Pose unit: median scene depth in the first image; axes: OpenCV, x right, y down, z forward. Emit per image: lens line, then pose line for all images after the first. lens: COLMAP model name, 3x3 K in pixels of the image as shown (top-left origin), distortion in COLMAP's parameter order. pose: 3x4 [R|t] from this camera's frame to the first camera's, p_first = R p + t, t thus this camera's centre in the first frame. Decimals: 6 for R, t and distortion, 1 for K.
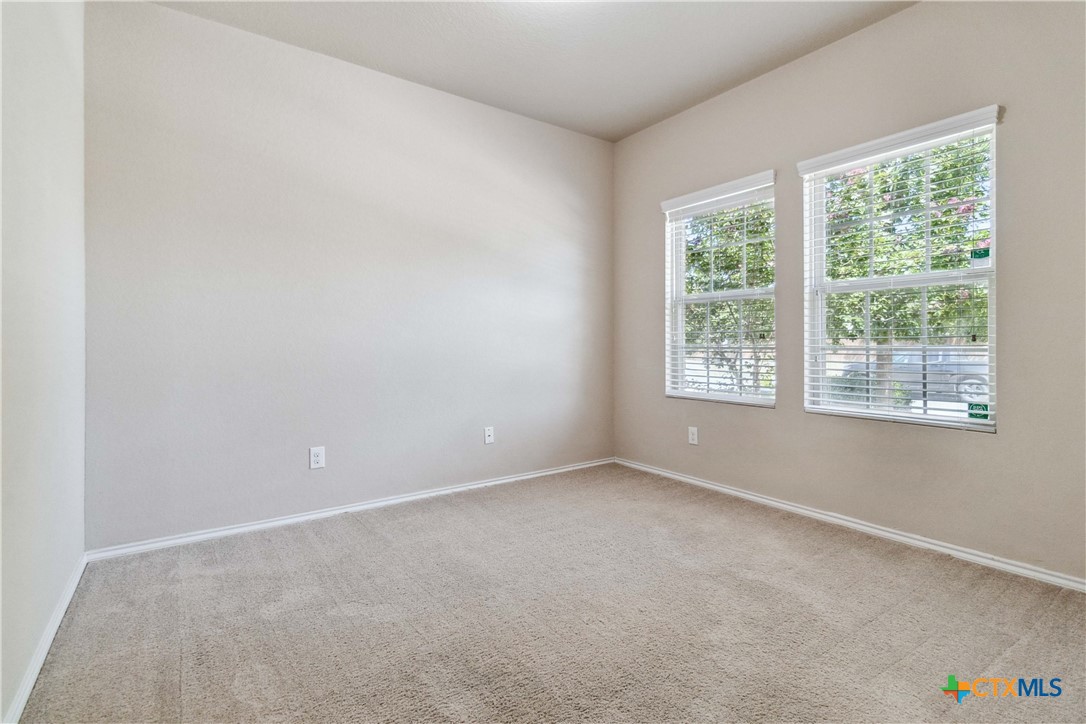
lens RADIAL K [[516.5, 0, 549.0], [0, 516.5, 358.6], [0, 0, 1]] dist [-0.000392, -0.000691]
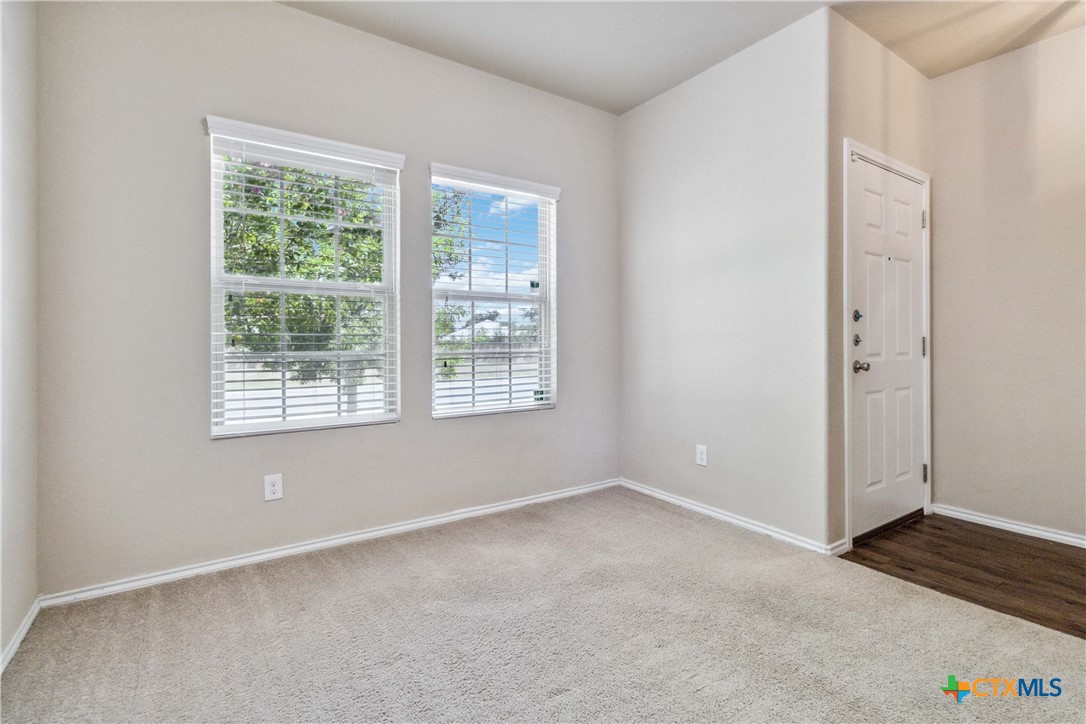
lens RADIAL K [[482.2, 0, 581.2], [0, 482.2, 358.1], [0, 0, 1]] dist [-0.000538, -0.000123]
pose [[0.028132, -0.015787, 0.999480, -0.425377], [0.043103, 0.998964, 0.014565, -0.013893], [-0.998674, 0.042671, 0.028784, 0.726526]]
